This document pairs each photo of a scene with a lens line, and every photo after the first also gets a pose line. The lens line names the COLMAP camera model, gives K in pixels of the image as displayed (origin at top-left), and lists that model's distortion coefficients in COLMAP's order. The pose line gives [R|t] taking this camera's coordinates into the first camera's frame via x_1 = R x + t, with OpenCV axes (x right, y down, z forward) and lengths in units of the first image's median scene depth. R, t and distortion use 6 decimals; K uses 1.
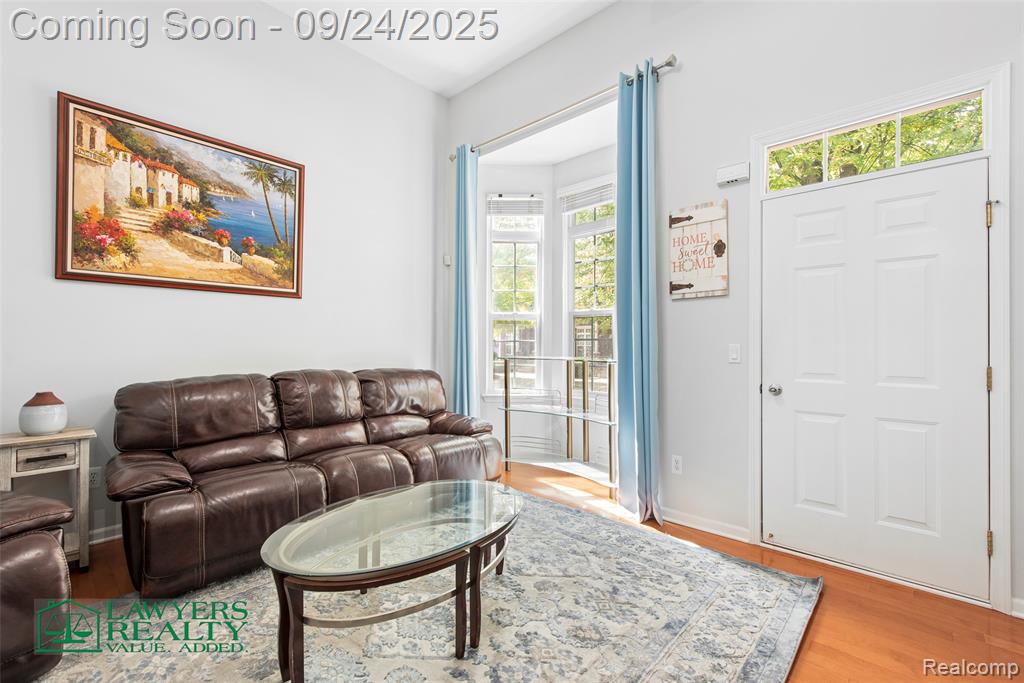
lens RADIAL K [[439.5, 0, 509.0], [0, 439.5, 337.9], [0, 0, 1]] dist [0.008764, -0.000358]
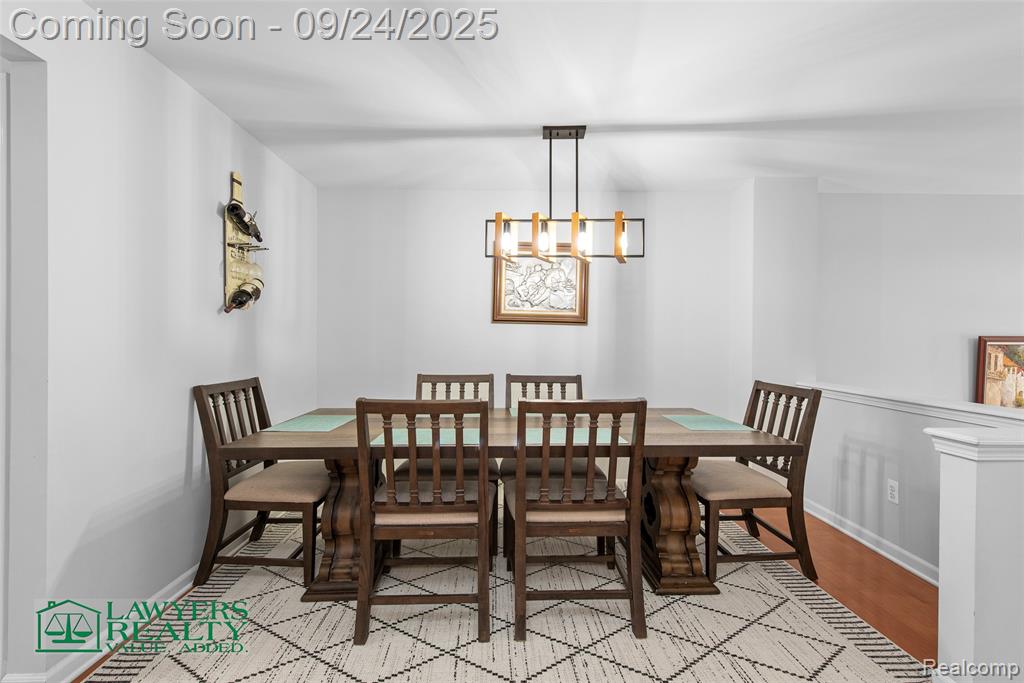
lens RADIAL K [[451.8, 0, 513.1], [0, 451.8, 339.2], [0, 0, 1]] dist [0.010969, -0.003226]
pose [[0.678712, -0.002456, -0.734400, -0.852373], [0.003106, 0.999995, -0.000474, -0.488585], [0.734398, -0.001959, 0.678716, -0.969570]]
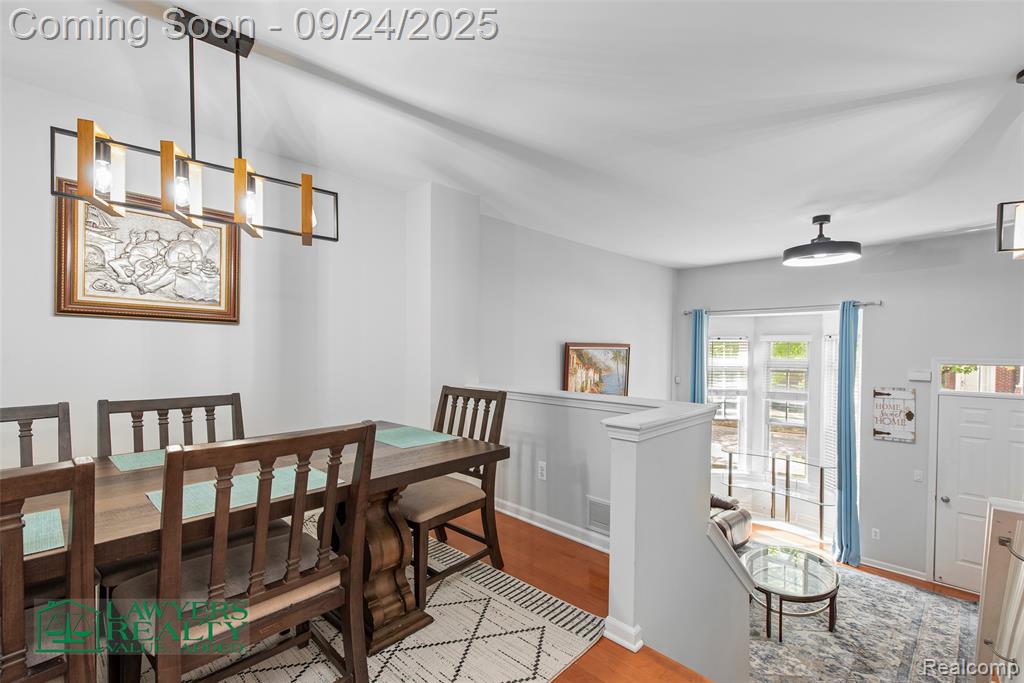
lens RADIAL K [[451.8, 0, 516.6], [0, 451.8, 354.9], [0, 0, 1]] dist [0.010969, -0.003226]
pose [[0.999179, 0.003216, -0.040376, -1.024331], [-0.002188, 0.999672, 0.025497, -0.489792], [0.040445, -0.025388, 0.998859, -0.880379]]
